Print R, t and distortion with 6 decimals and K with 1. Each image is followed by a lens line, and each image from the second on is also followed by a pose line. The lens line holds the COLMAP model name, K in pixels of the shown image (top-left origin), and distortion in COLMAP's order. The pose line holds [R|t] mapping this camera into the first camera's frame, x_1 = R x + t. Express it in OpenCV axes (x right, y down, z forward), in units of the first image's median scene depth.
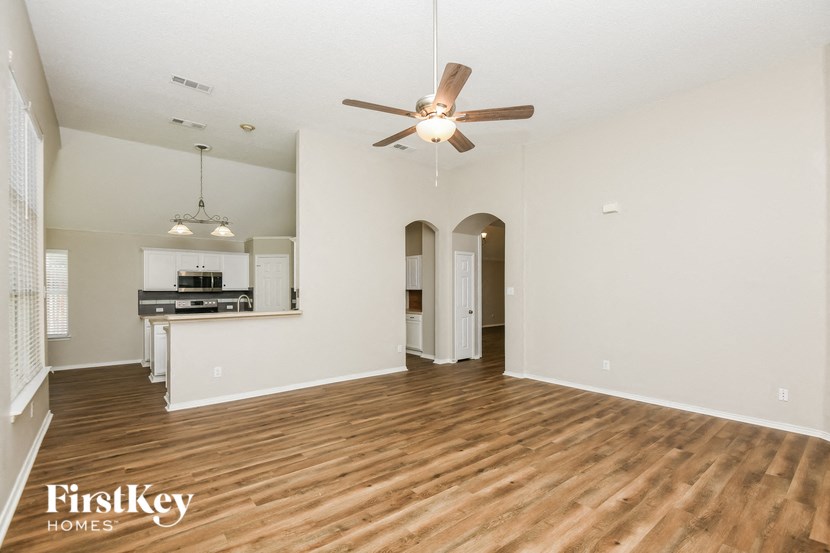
lens RADIAL K [[381.5, 0, 411.6], [0, 381.5, 280.0], [0, 0, 1]] dist [0.005256, -0.005972]
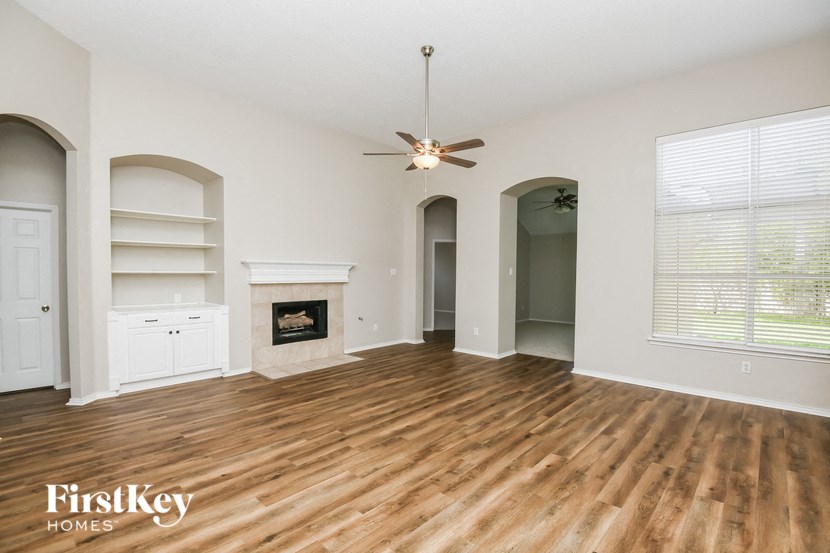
lens RADIAL K [[381.5, 0, 415.5], [0, 381.5, 278.8], [0, 0, 1]] dist [0.005256, -0.005972]
pose [[-0.990573, -0.001262, -0.136979, 0.229897], [-0.000766, 0.999993, -0.003672, 0.044335], [0.136982, -0.003532, -0.990567, 1.850751]]
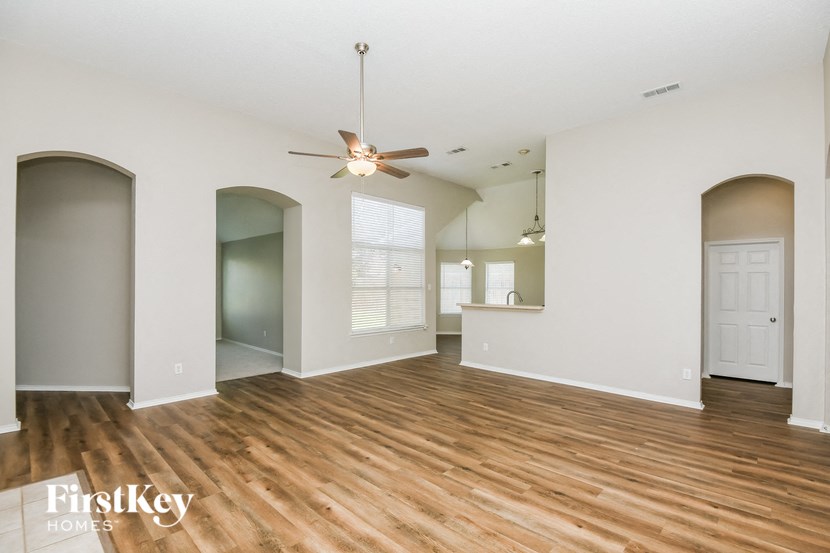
lens RADIAL K [[381.5, 0, 417.4], [0, 381.5, 282.0], [0, 0, 1]] dist [0.005256, -0.005972]
pose [[0.128327, -0.010403, -0.991677, 1.058306], [0.015569, 0.999843, -0.008474, 0.021841], [0.991610, -0.014352, 0.128468, 0.767796]]
